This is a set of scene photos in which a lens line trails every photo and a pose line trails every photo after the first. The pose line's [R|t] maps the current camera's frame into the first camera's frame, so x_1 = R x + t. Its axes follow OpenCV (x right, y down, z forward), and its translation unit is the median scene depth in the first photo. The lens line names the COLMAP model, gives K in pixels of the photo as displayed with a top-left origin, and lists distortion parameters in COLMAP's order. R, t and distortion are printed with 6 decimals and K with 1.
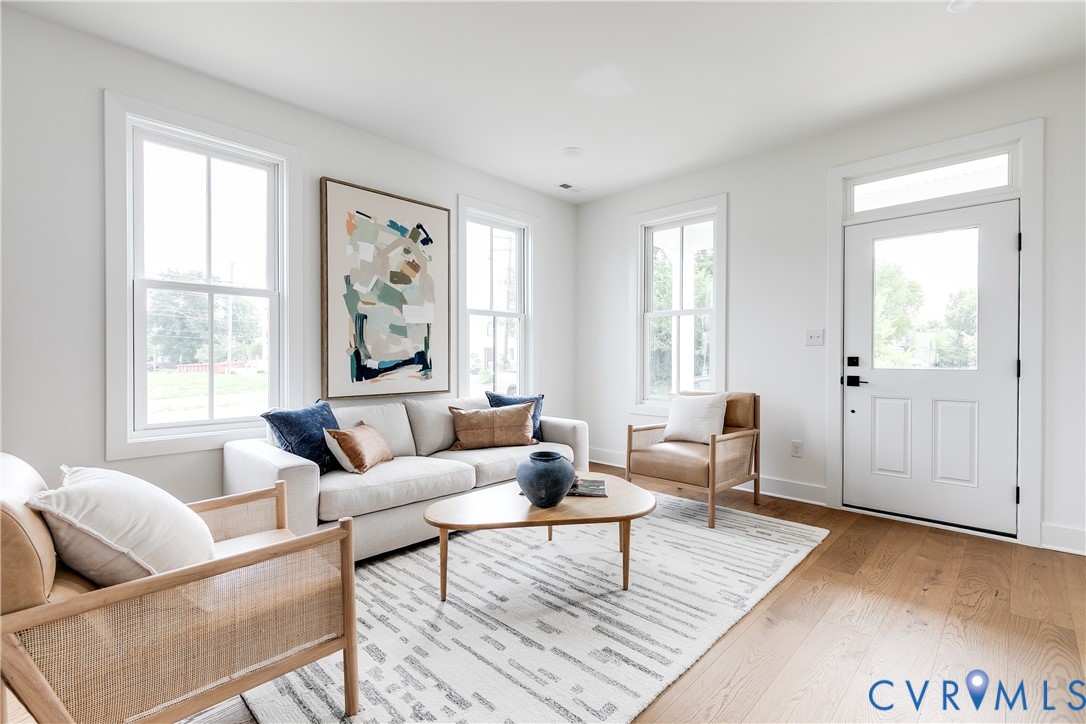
lens RADIAL K [[483.9, 0, 547.3], [0, 483.9, 362.4], [0, 0, 1]] dist [0.002081, -0.000673]
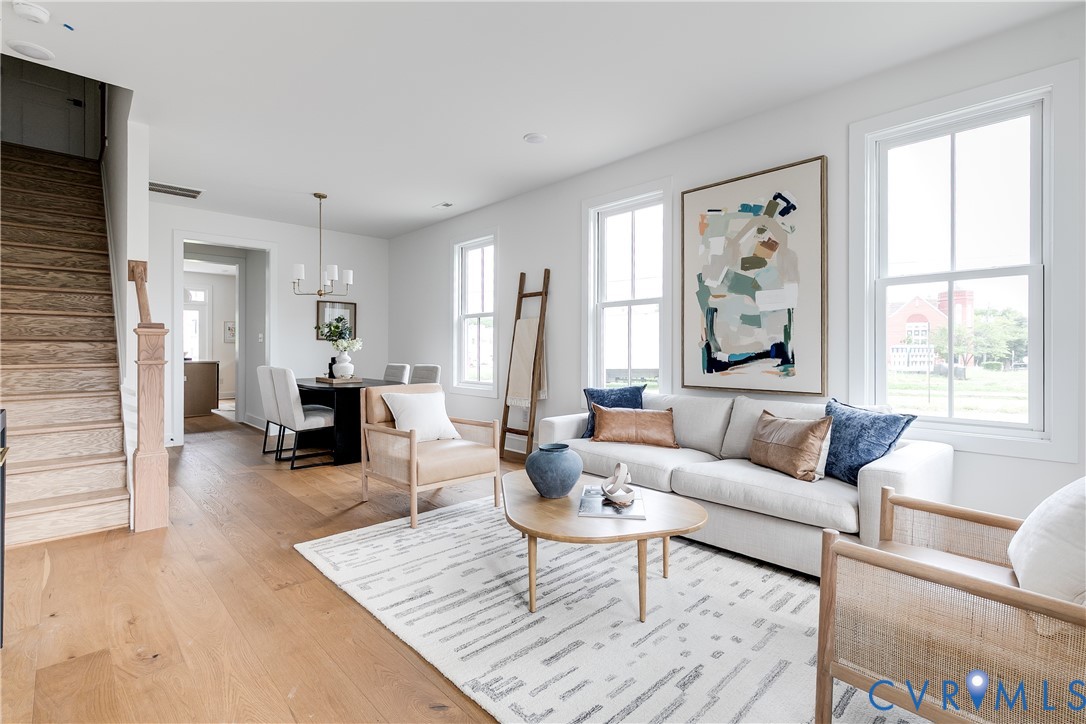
lens RADIAL K [[504.0, 0, 536.6], [0, 504.0, 347.8], [0, 0, 1]] dist [-0.001738, -0.000864]
pose [[-0.046163, -0.009518, -0.998889, 0.687178], [-0.013142, 0.999874, -0.008920, -0.000695], [0.998847, 0.012716, -0.046282, 0.665836]]
